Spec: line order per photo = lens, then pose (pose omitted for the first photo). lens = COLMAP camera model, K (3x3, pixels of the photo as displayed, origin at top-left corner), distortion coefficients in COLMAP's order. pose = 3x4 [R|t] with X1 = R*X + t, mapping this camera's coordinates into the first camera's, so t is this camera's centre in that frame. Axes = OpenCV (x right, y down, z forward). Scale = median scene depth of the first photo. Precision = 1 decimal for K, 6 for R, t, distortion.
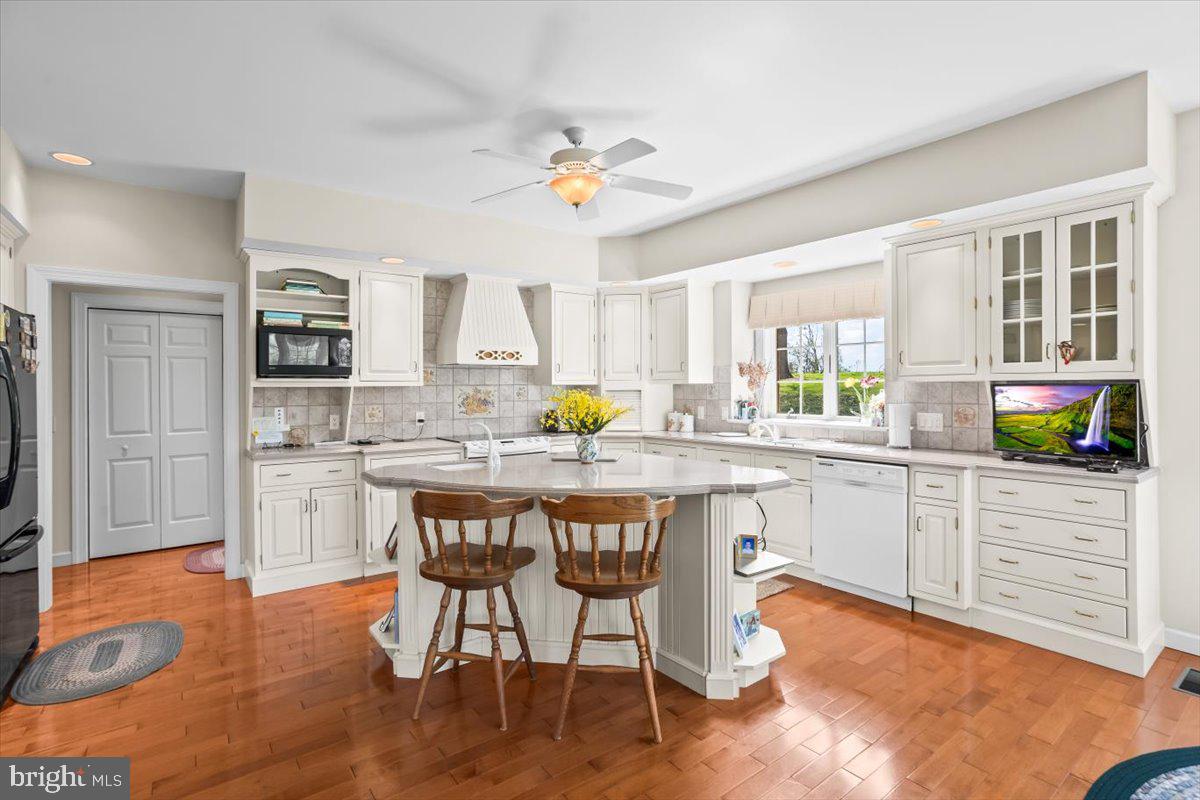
lens RADIAL K [[582.4, 0, 599.4], [0, 582.4, 381.0], [0, 0, 1]] dist [-0.000619, 0.001184]
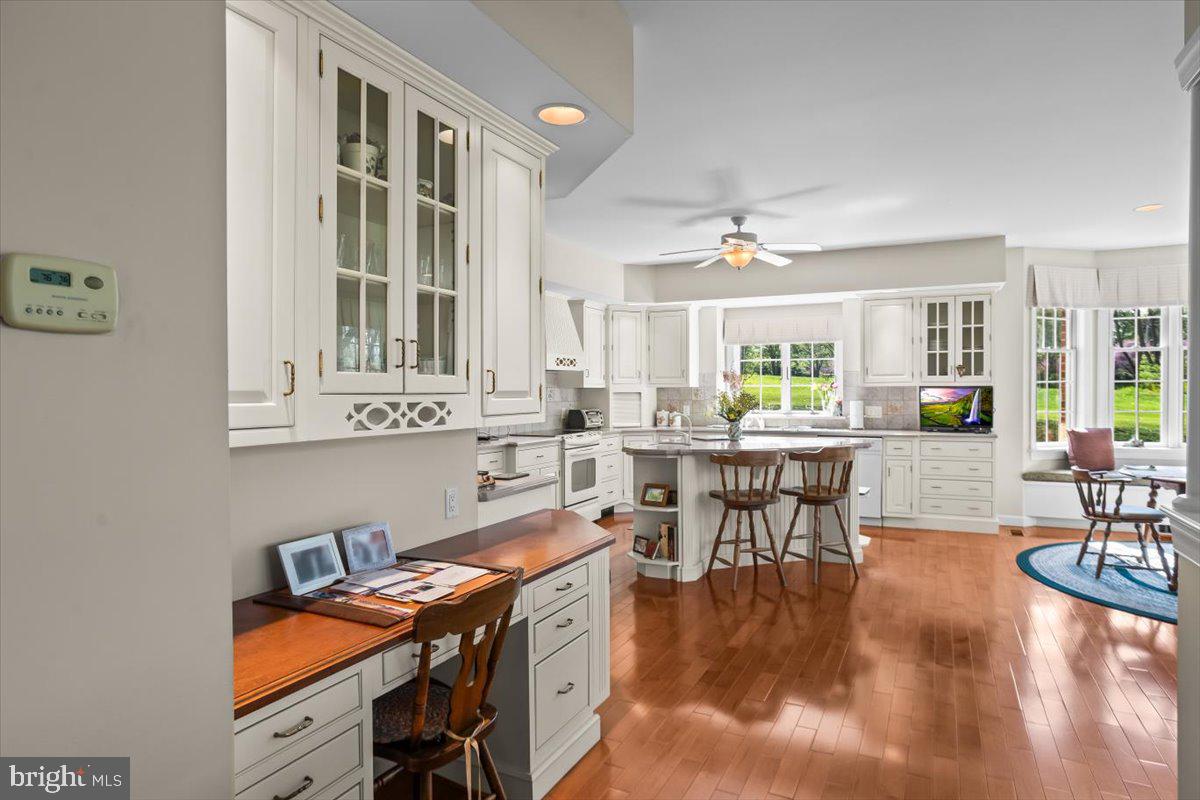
lens RADIAL K [[720.0, 0, 599.7], [0, 720.0, 387.1], [0, 0, 1]] dist [-0.005622, -0.000890]
pose [[0.889085, 0.003980, 0.457726, -1.199050], [-0.005491, 0.999983, 0.001970, 0.003742], [-0.457710, -0.004264, 0.889091, -0.475843]]
